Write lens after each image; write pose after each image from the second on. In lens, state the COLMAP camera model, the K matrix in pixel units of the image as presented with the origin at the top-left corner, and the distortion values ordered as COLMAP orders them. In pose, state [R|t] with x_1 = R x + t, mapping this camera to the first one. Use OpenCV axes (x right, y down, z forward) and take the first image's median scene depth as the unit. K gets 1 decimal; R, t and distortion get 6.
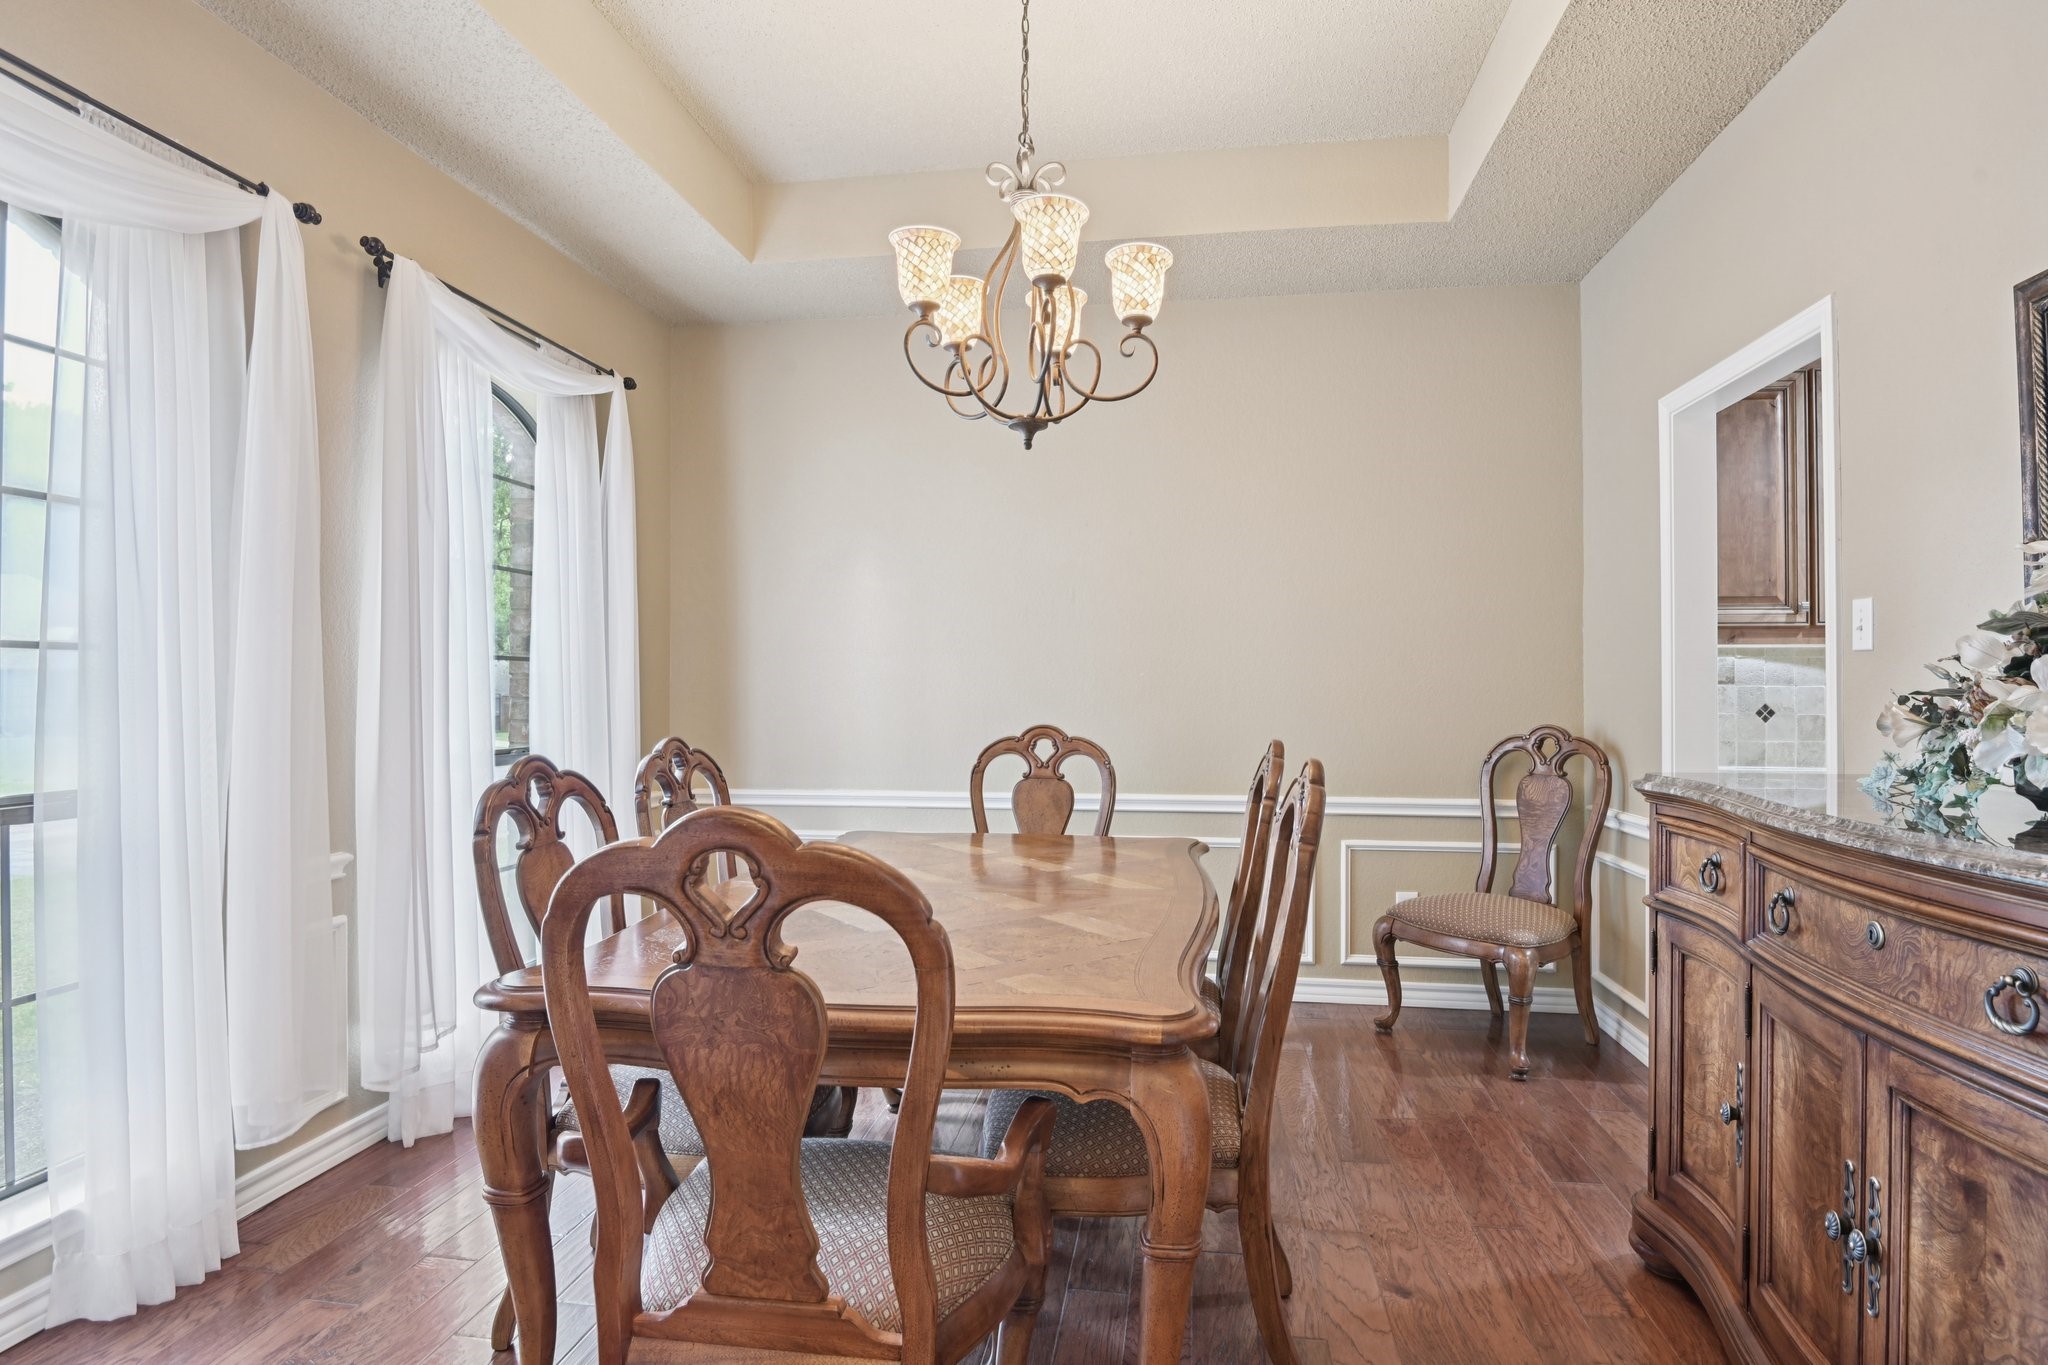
lens RADIAL K [[1171.5, 0, 1024.0], [0, 1171.5, 682.5], [0, 0, 1]] dist [0.001588, 0.000076]
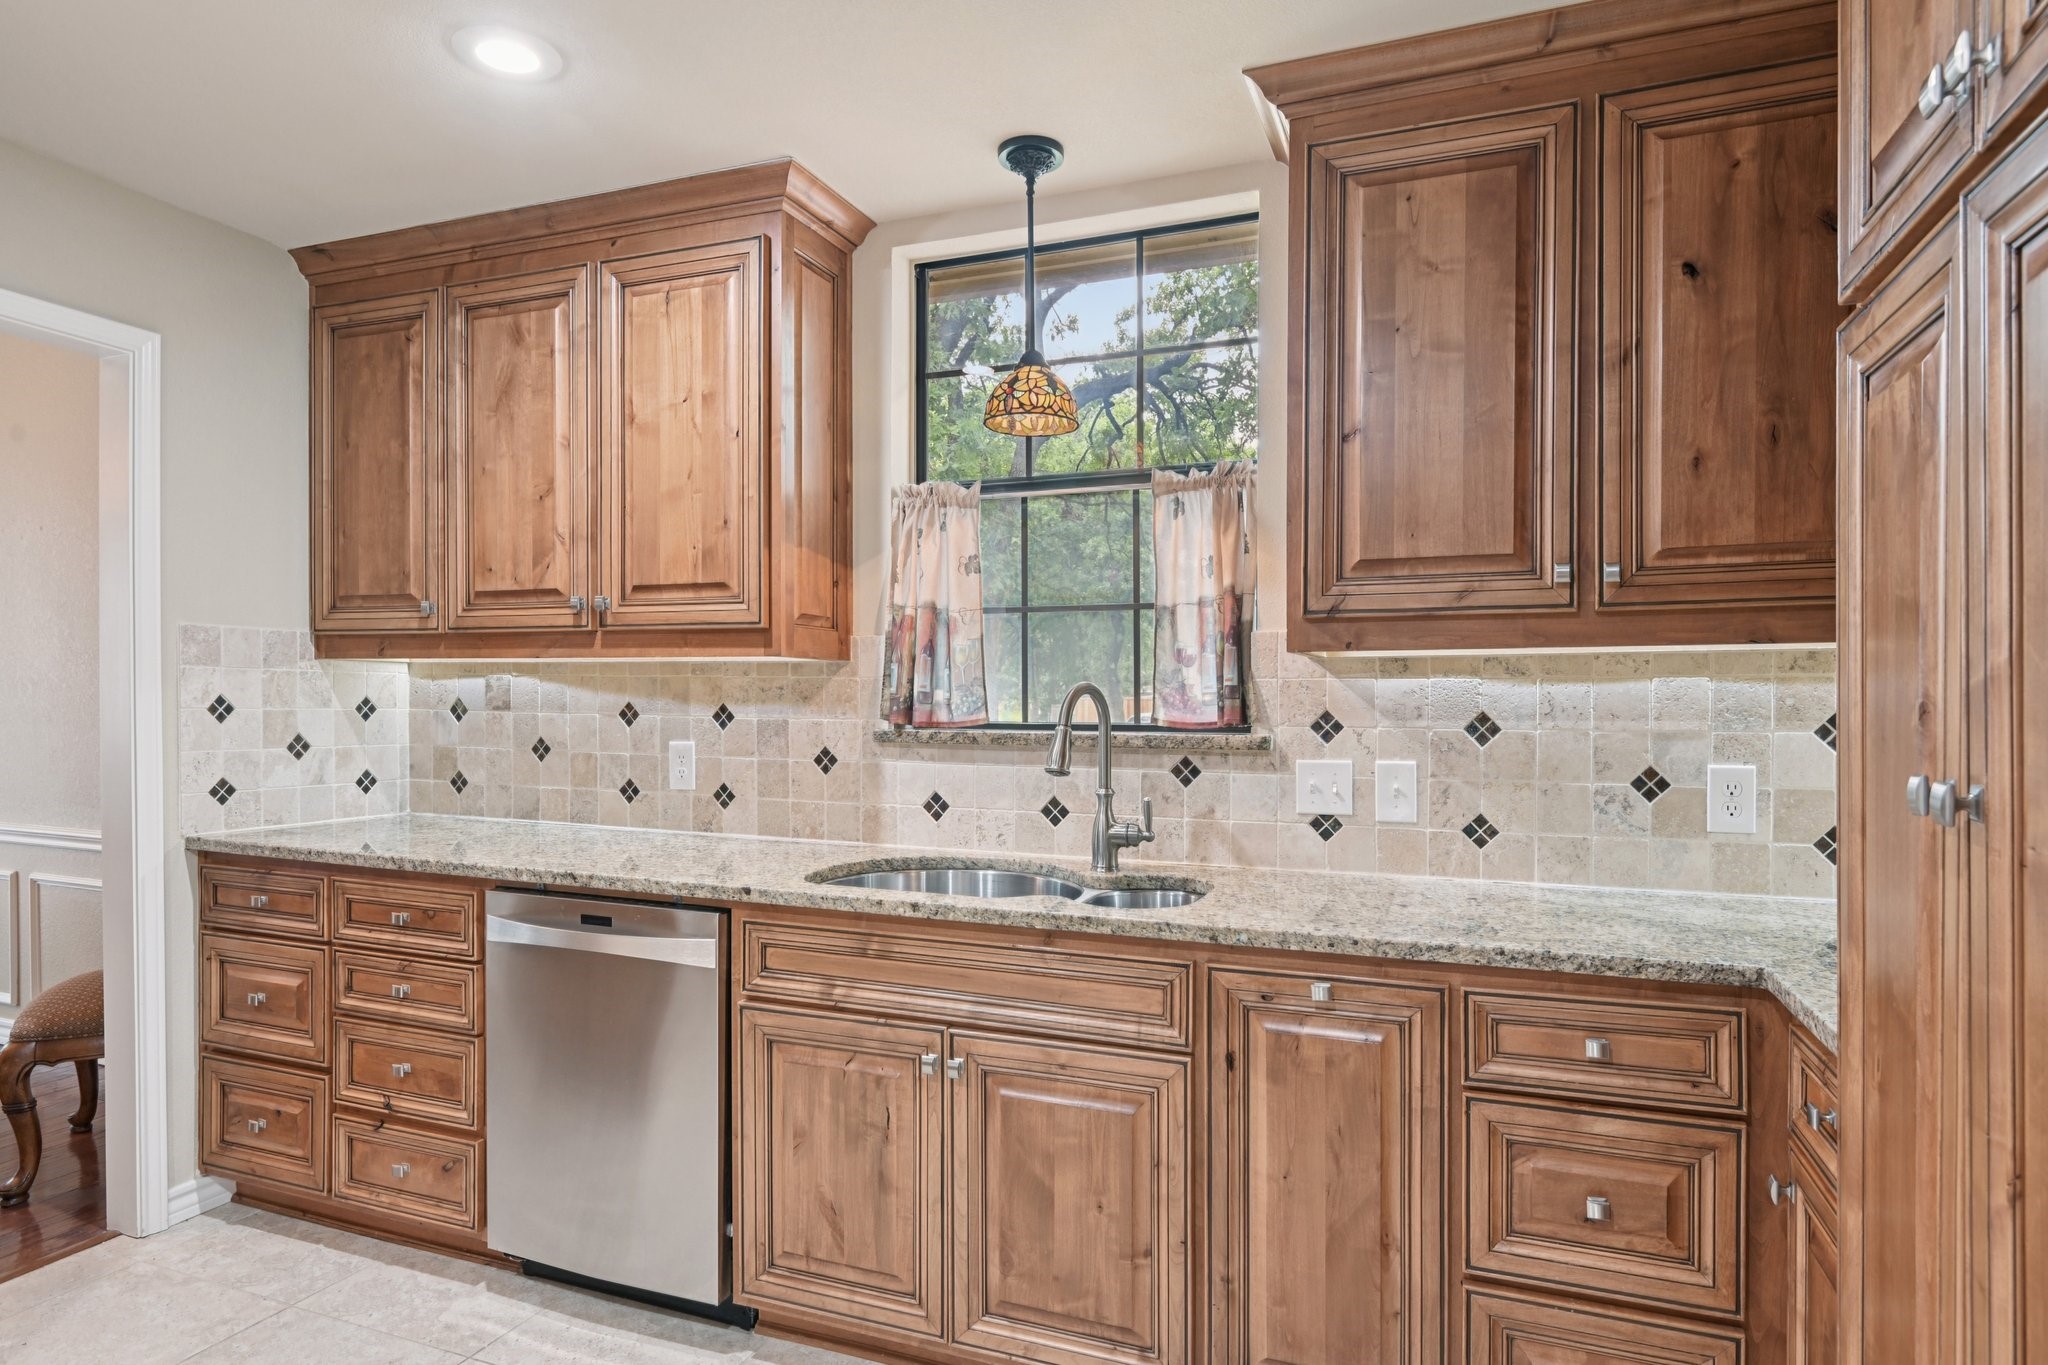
lens RADIAL K [[1171.5, 0, 1024.0], [0, 1171.5, 682.5], [0, 0, 1]] dist [0.001588, 0.000076]
pose [[0.975069, 0.004040, -0.221866, 1.101699], [-0.006236, 0.999938, -0.009201, -0.011799], [0.221815, 0.010356, 0.975034, 0.335120]]
